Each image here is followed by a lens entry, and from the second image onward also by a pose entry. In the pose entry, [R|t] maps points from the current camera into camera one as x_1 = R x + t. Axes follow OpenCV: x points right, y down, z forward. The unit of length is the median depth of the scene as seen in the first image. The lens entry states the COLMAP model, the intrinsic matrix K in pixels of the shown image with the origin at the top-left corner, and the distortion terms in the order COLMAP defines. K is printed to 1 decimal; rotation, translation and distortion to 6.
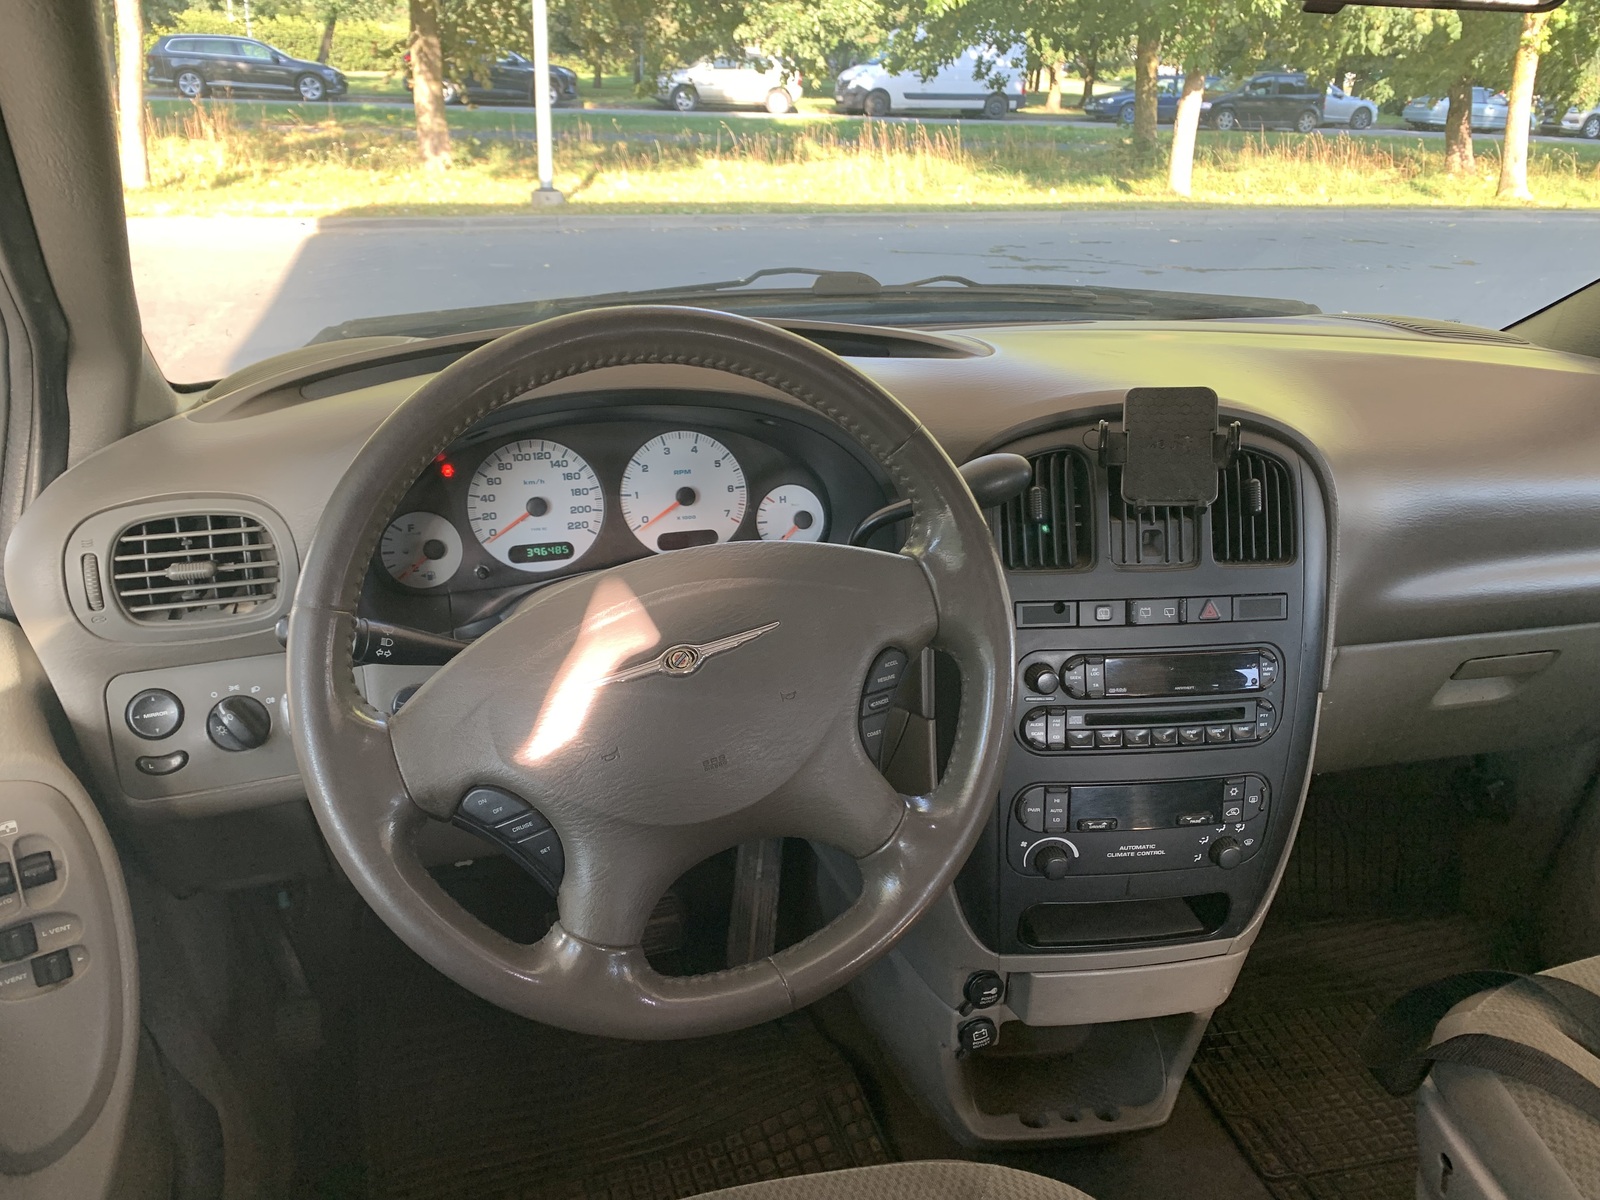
lens RADIAL K [[1231.0, 0, 792.3], [0, 1231.0, 604.3], [0, 0, 1]] dist [0.002548, -0.020358]
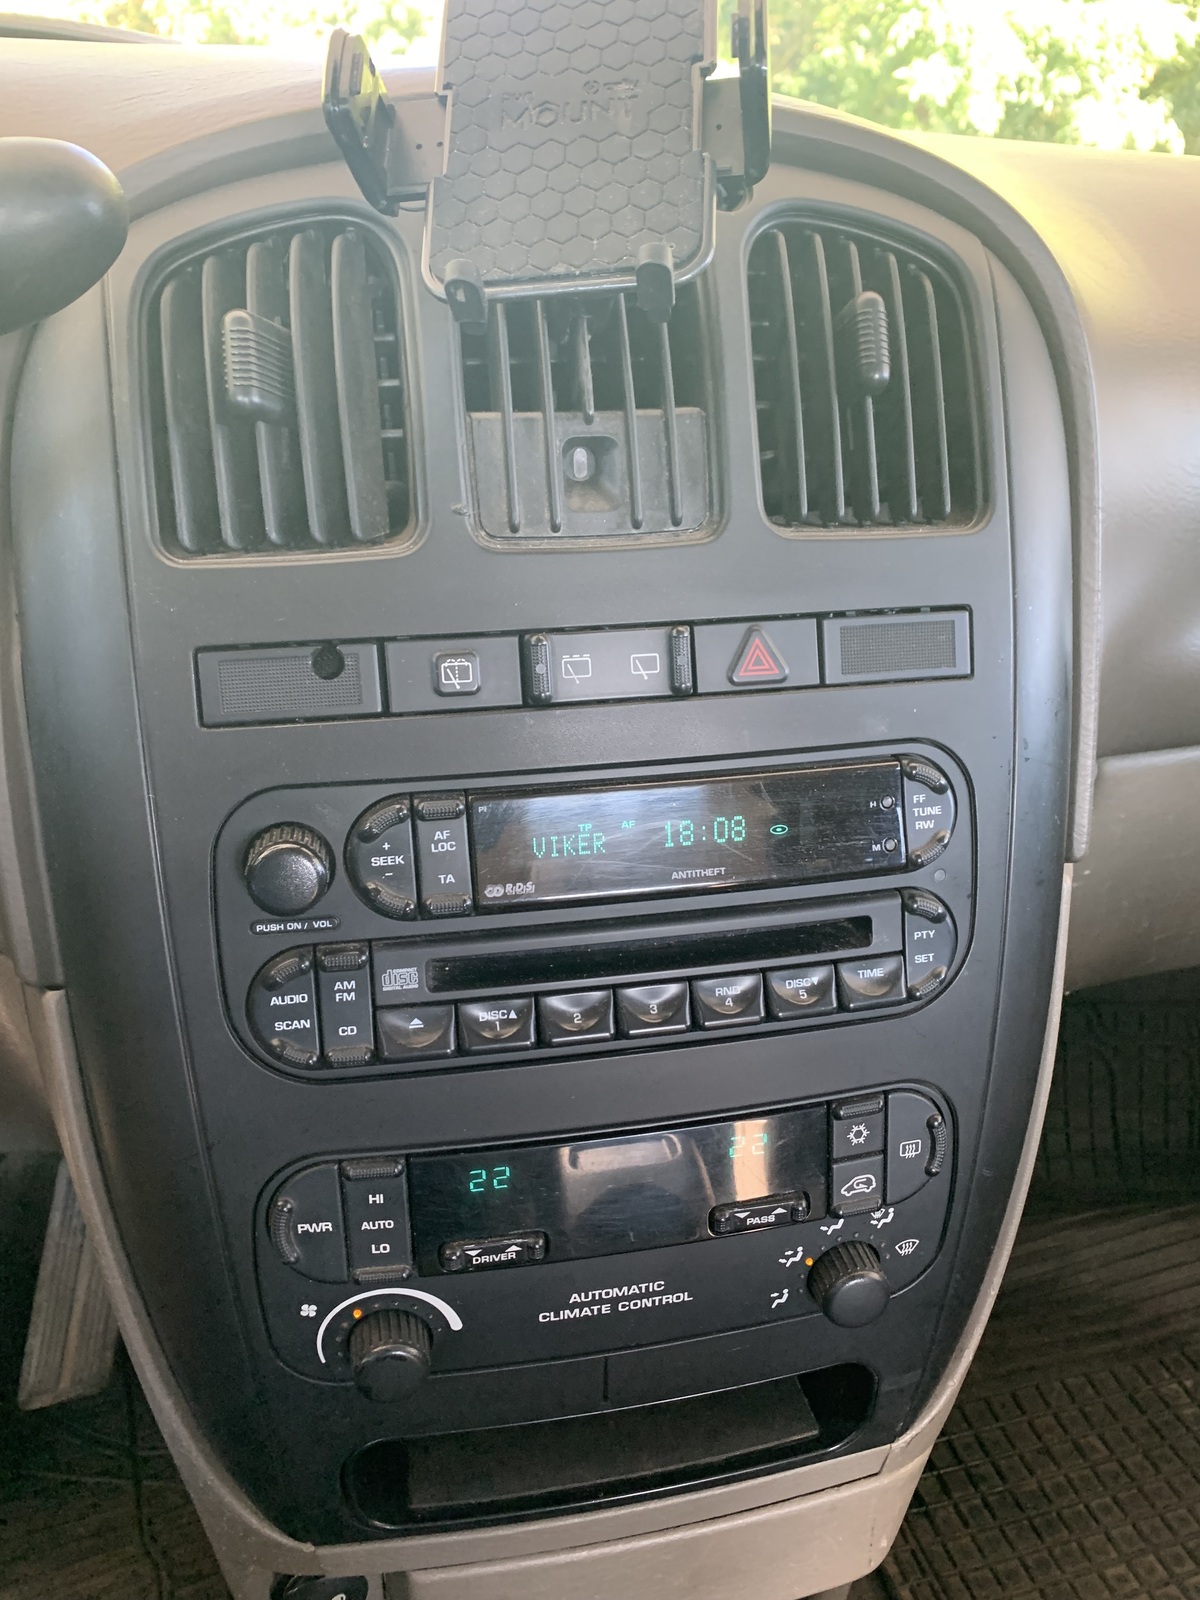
lens RADIAL K [[1231.0, 0, 606.0], [0, 1231.0, 796.6], [0, 0, 1]] dist [0.002548, -0.020358]
pose [[0.997446, -0.048704, 0.052242, 0.268782], [0.047687, 0.998651, 0.020538, 0.035824], [-0.053172, -0.017995, 0.998423, 0.630687]]
